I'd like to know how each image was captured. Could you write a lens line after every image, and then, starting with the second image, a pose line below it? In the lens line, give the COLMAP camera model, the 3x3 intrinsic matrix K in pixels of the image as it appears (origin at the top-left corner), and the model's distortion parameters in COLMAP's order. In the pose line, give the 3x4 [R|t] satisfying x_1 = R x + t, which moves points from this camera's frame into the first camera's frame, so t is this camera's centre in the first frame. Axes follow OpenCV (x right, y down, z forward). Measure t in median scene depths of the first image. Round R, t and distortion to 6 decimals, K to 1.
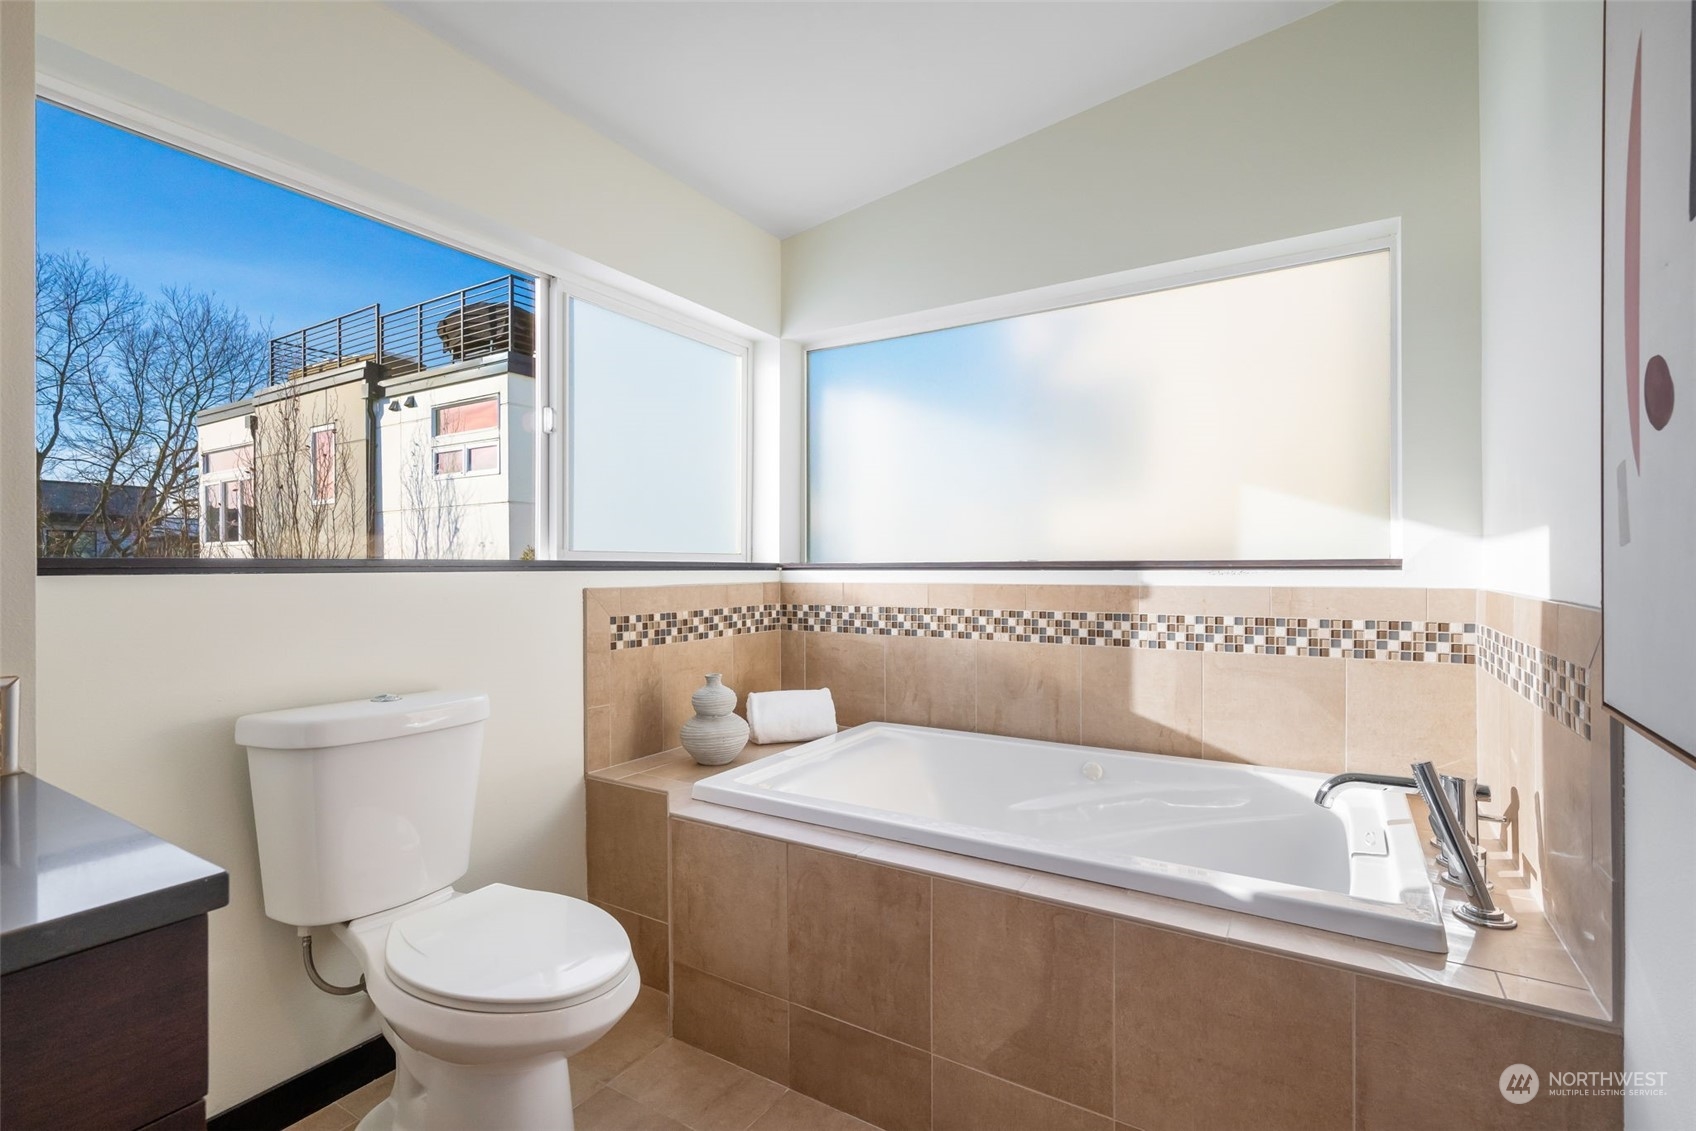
lens RADIAL K [[783.2, 0, 843.4], [0, 783.2, 567.7], [0, 0, 1]] dist [0.000233, 0.000164]
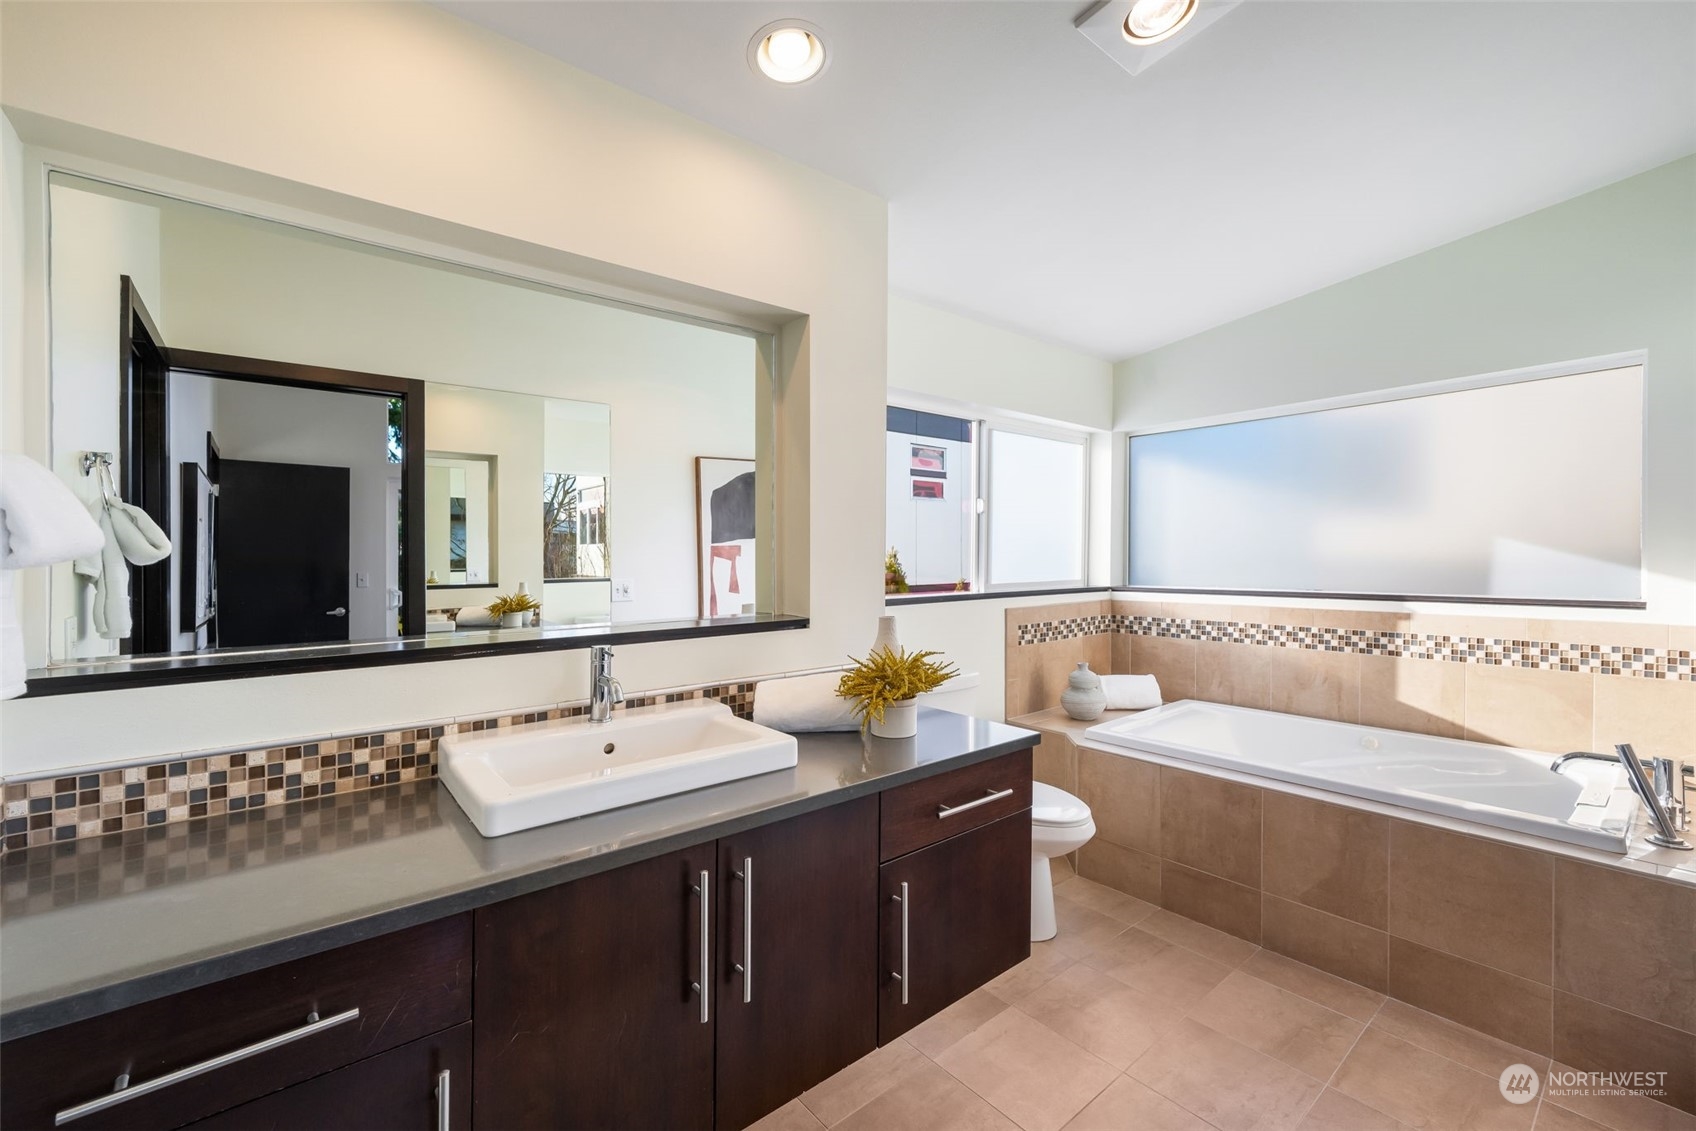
lens RADIAL K [[693.2, 0, 840.1], [0, 693.2, 568.6], [0, 0, 1]] dist [-0.000255, 0.000249]
pose [[0.945071, -0.000943, -0.326863, -0.171856], [0.006381, 0.999858, 0.015565, -0.078933], [0.326802, -0.016796, 0.944944, -0.476861]]
